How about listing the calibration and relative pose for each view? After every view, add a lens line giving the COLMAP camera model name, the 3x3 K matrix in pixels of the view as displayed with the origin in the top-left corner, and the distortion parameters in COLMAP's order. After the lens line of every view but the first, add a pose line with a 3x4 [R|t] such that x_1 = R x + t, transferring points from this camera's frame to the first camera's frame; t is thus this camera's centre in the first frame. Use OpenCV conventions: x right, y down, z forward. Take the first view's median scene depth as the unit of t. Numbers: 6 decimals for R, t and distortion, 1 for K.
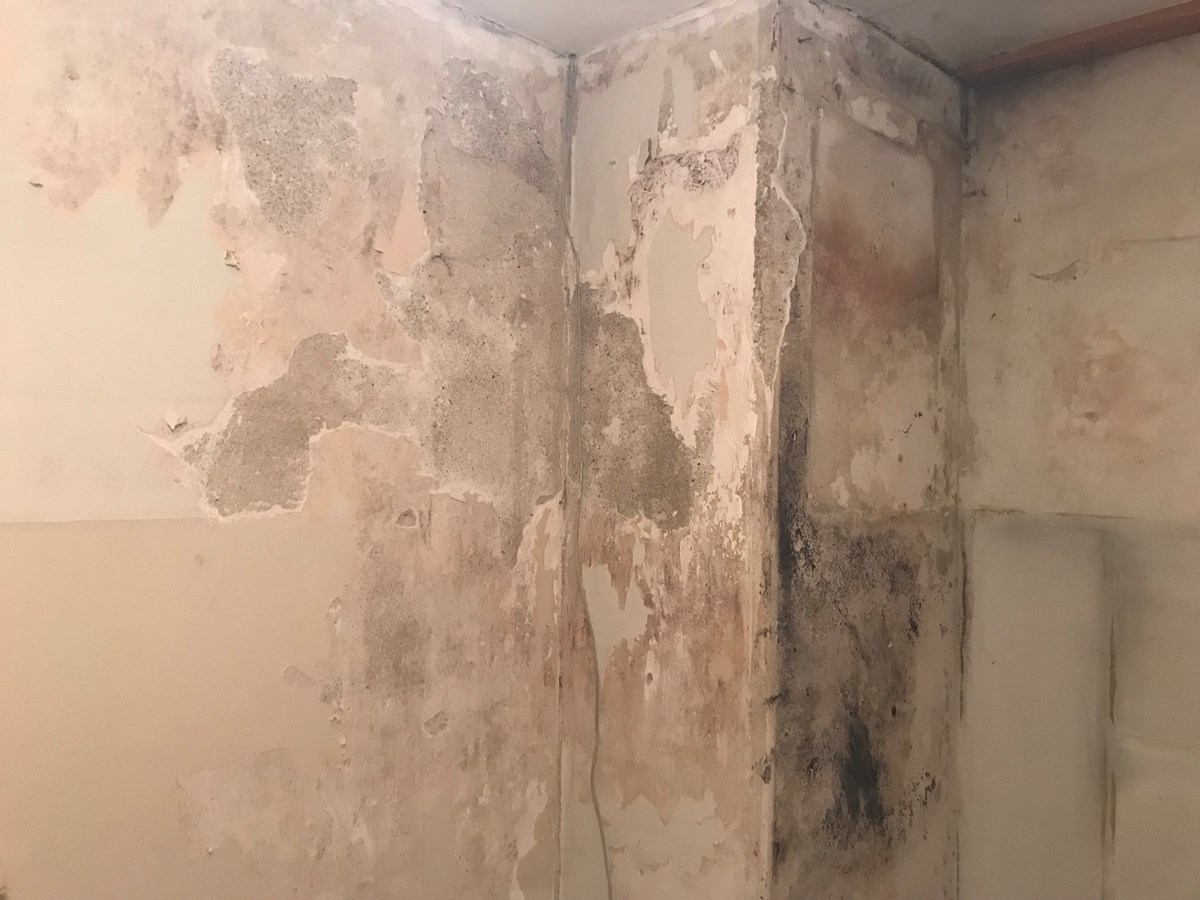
lens RADIAL K [[963.5, 0, 600.4], [0, 963.5, 450.2], [0, 0, 1]] dist [0.033175, -0.017807]
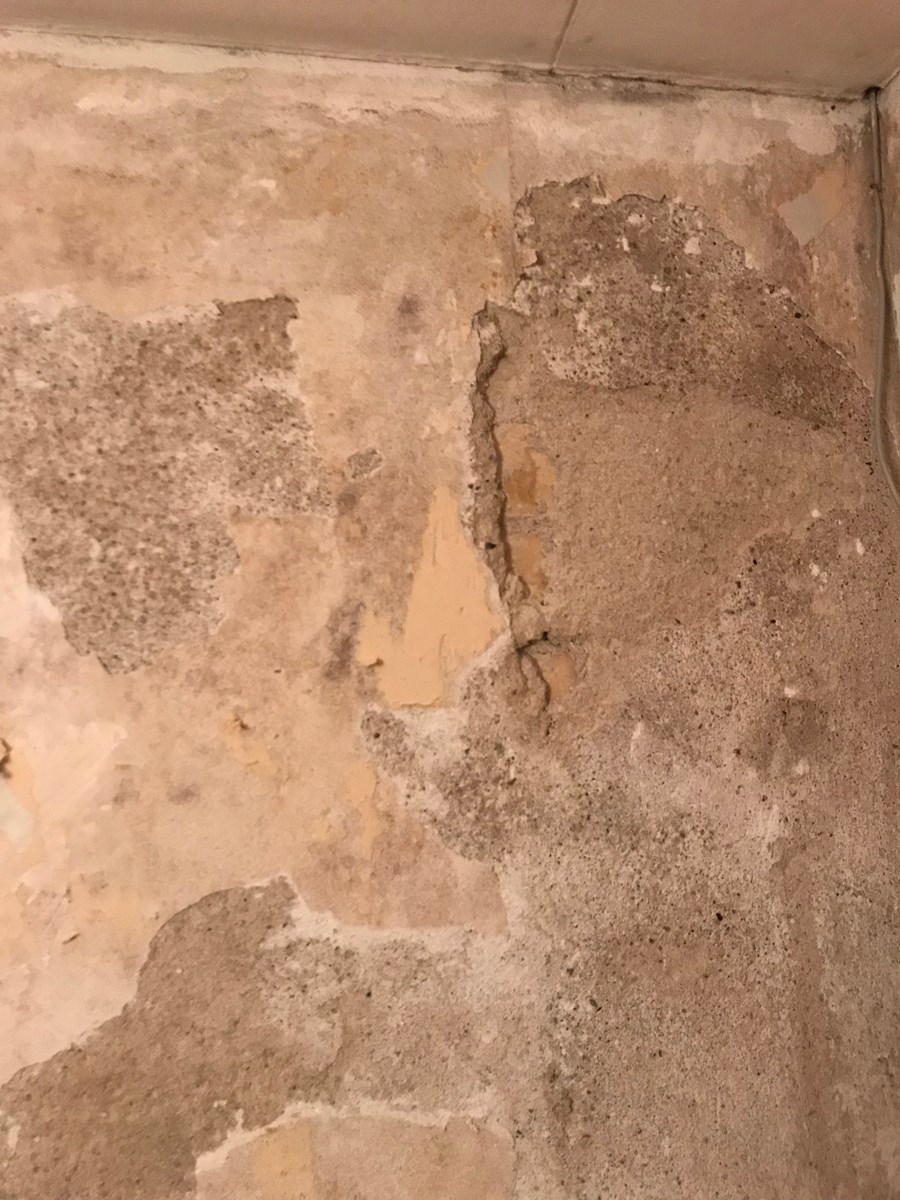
lens RADIAL K [[963.5, 0, 450.2], [0, 963.5, 603.9], [0, 0, 1]] dist [0.033175, -0.017807]
pose [[0.810105, -0.120150, -0.573841, 0.043883], [0.059686, 0.990592, -0.123148, -0.172153], [0.583238, 0.065512, 0.809655, 0.656998]]
